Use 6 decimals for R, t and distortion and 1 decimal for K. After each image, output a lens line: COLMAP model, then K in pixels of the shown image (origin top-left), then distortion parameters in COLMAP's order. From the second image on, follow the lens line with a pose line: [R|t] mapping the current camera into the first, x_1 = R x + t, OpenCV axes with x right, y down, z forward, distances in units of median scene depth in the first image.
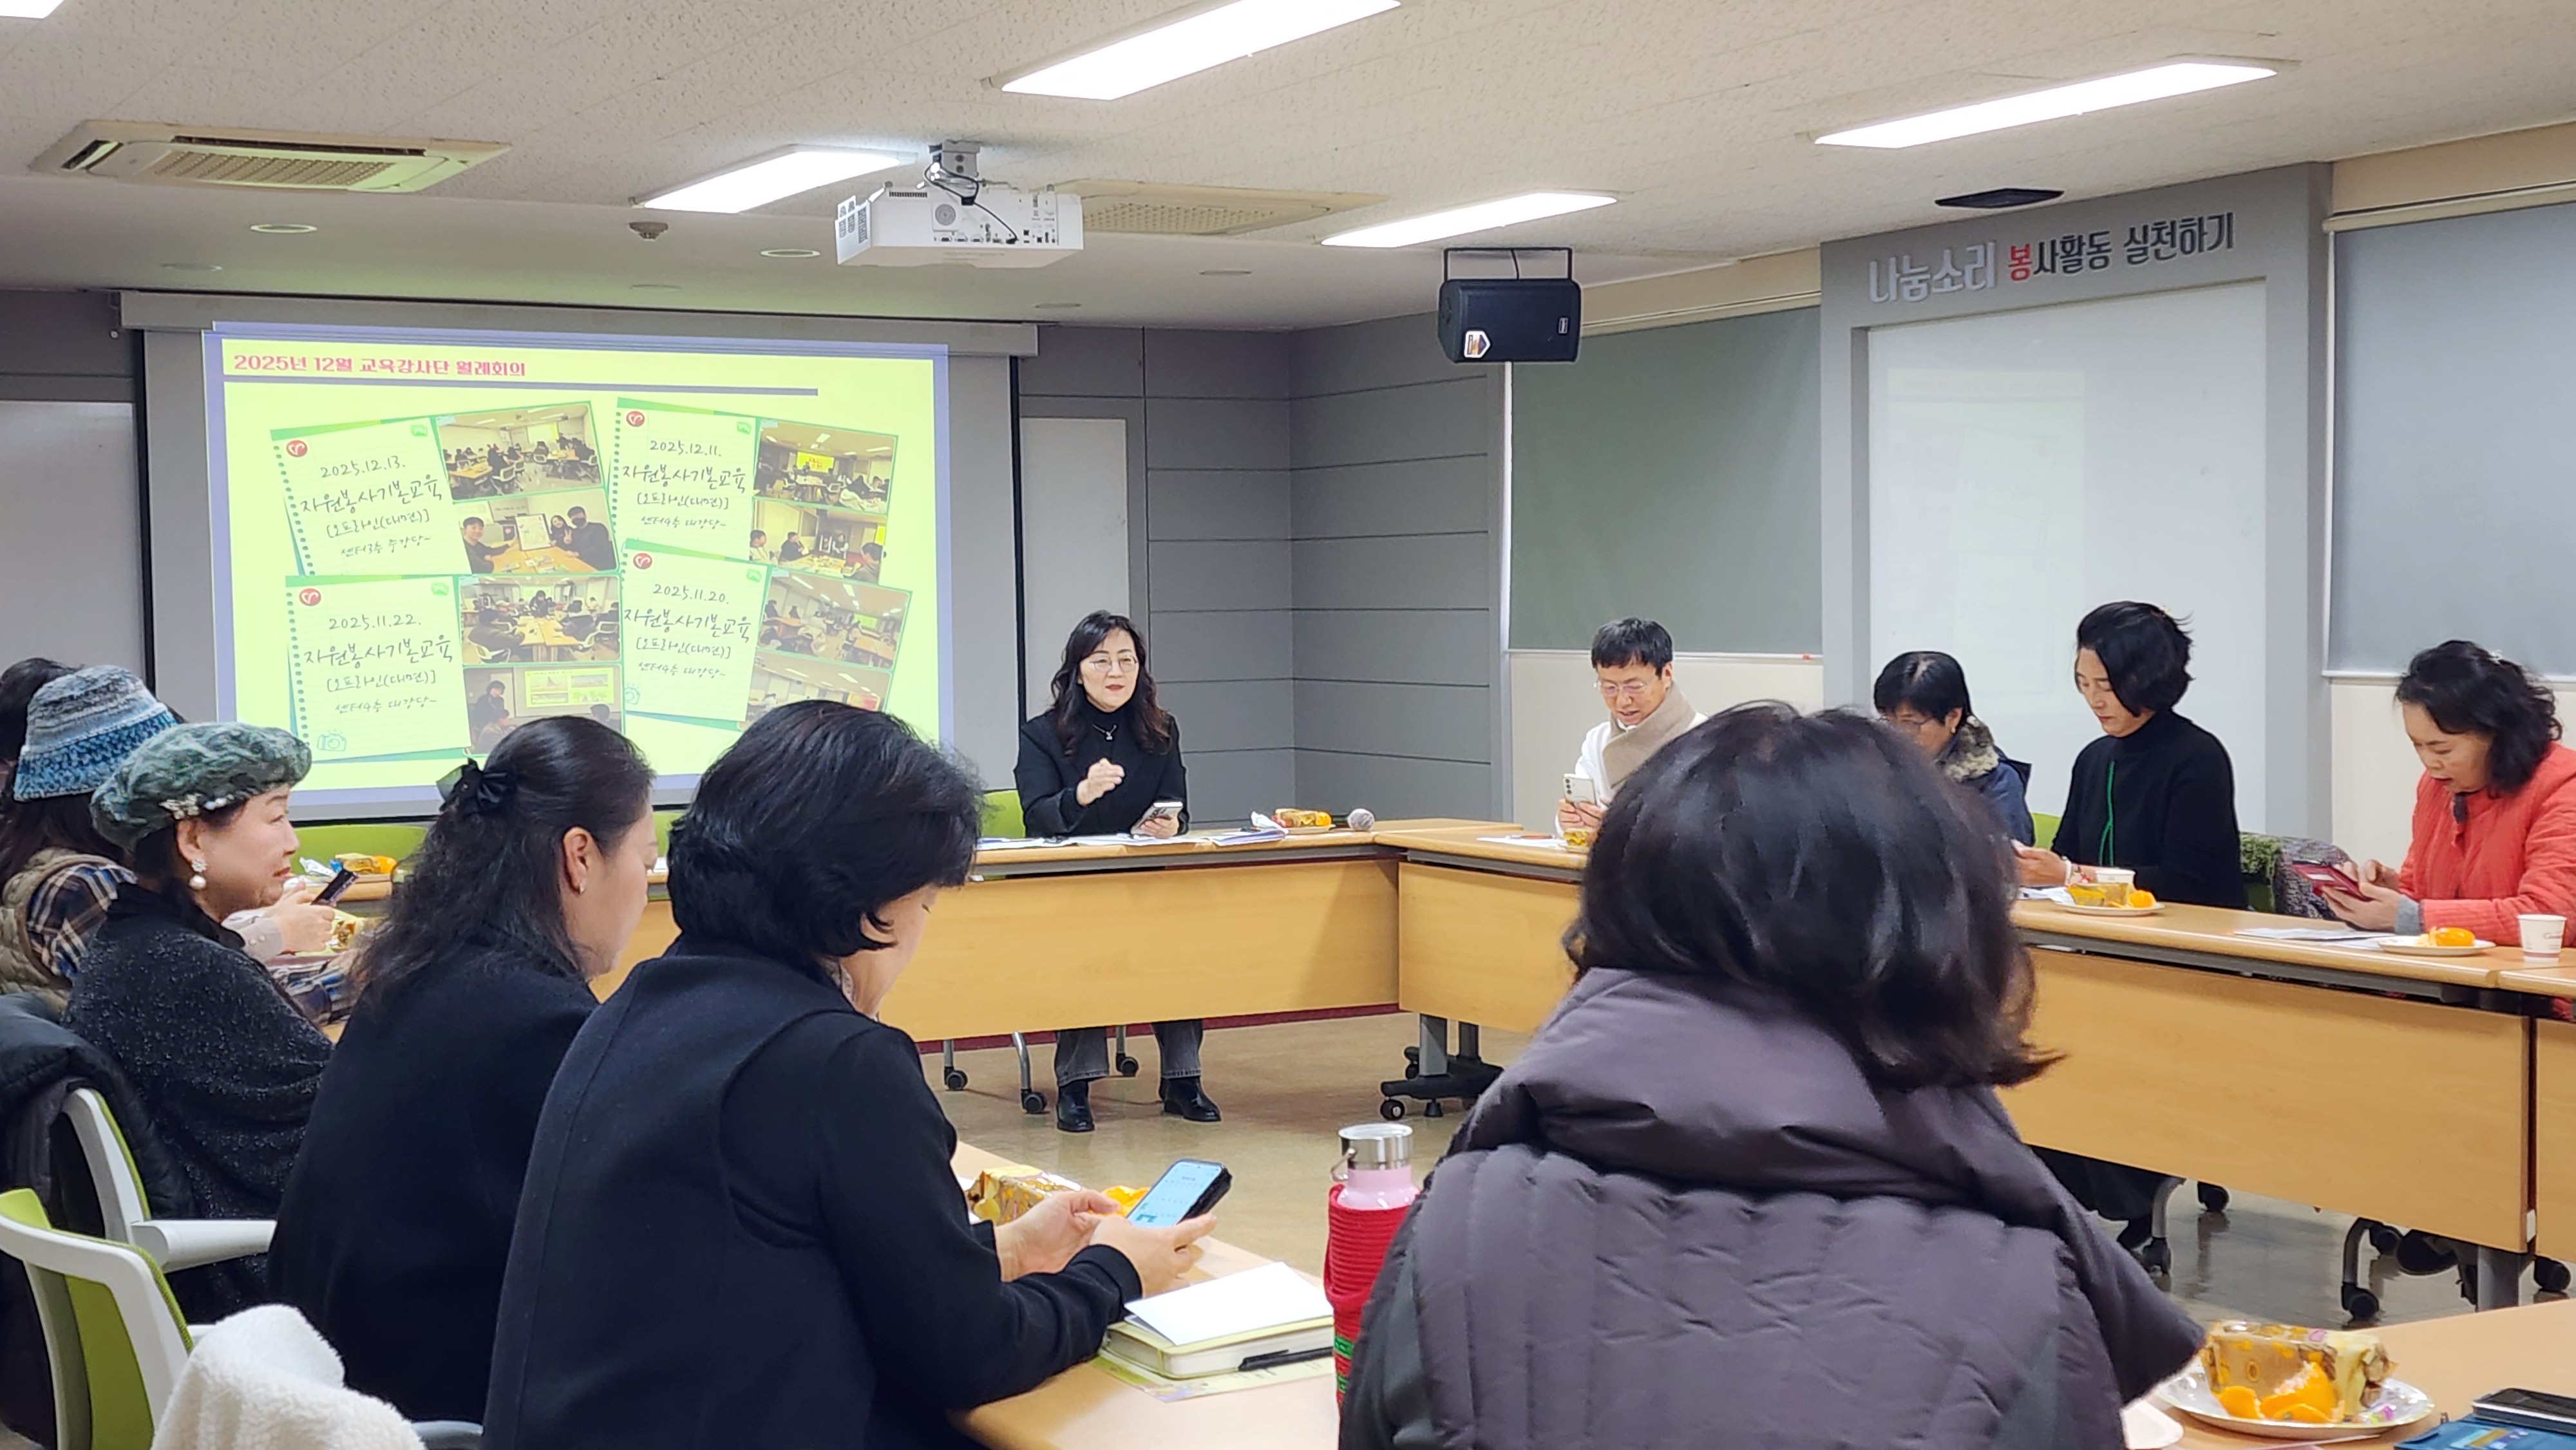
lens RADIAL K [[3314.2, 0, 1277.2], [0, 3314.2, 711.8], [0, 0, 1]] dist [0.294775, -0.878399]
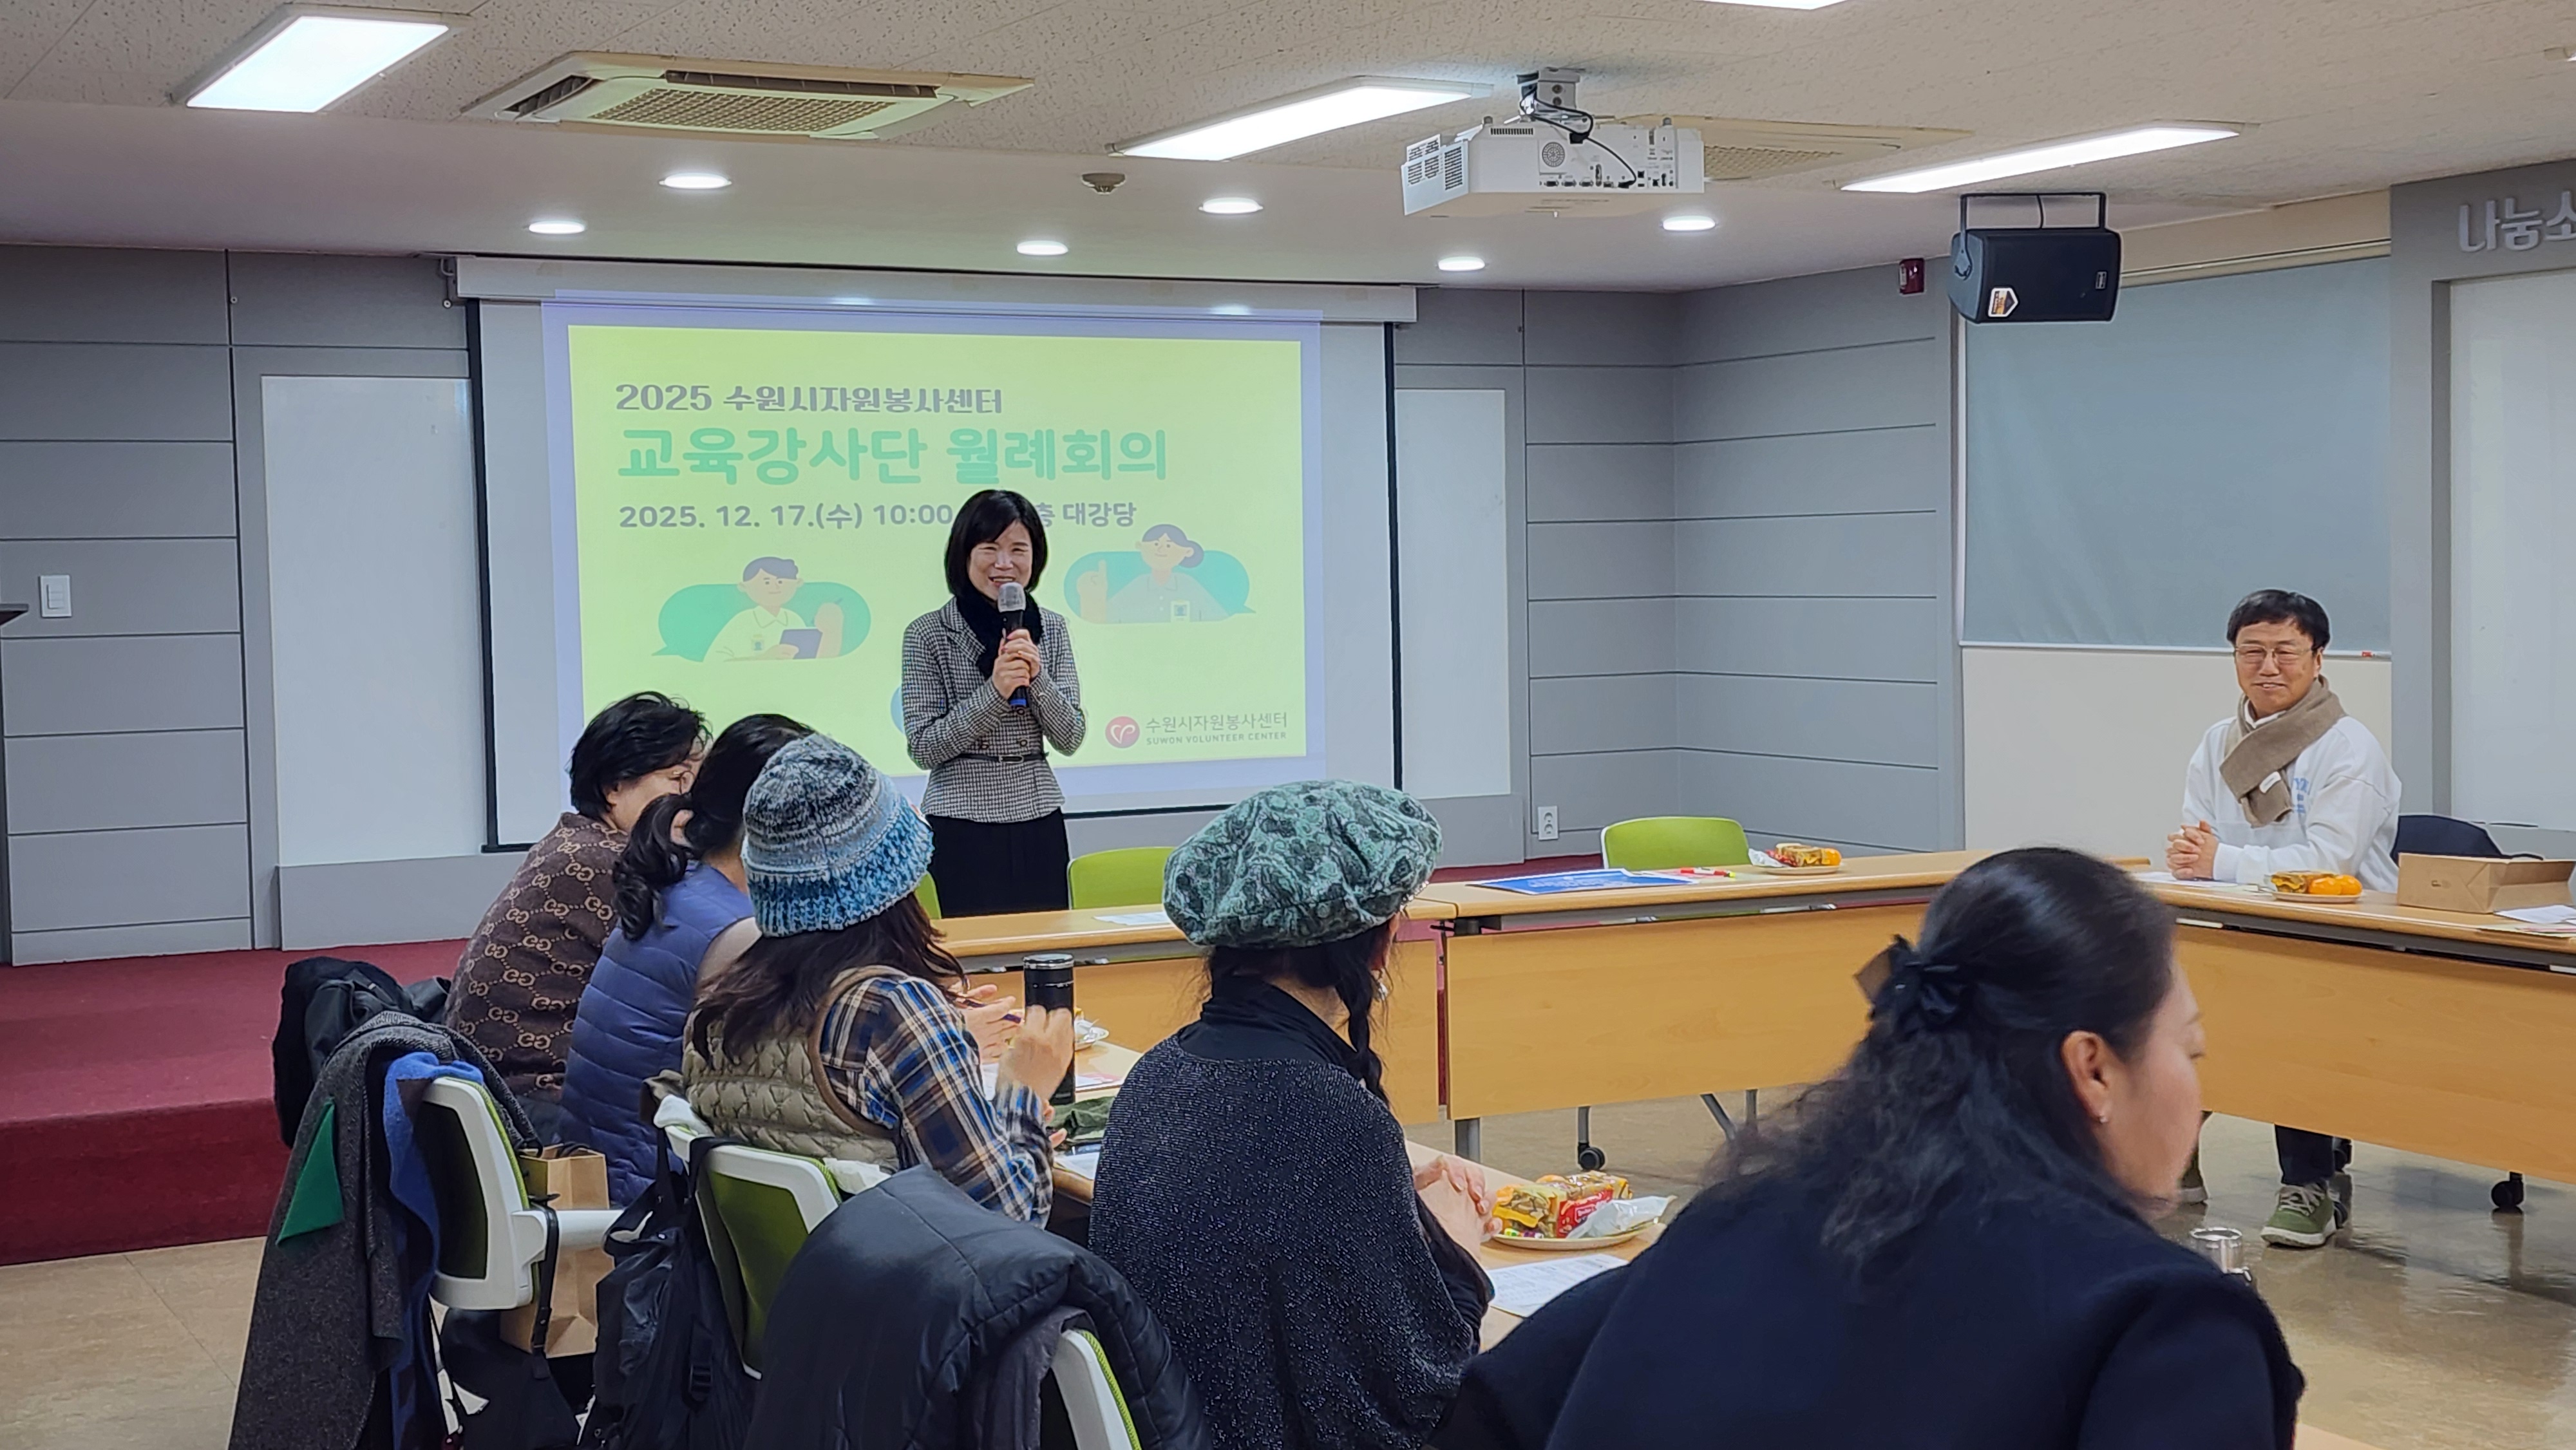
lens RADIAL K [[3354.6, 0, 1326.9], [0, 3354.6, 776.8], [0, 0, 1]] dist [0.120066, -0.060047]
pose [[0.999963, -0.002633, -0.008238, -0.145712], [0.002869, 0.999581, 0.028807, -0.014514], [0.008159, -0.028830, 0.999551, 0.131192]]
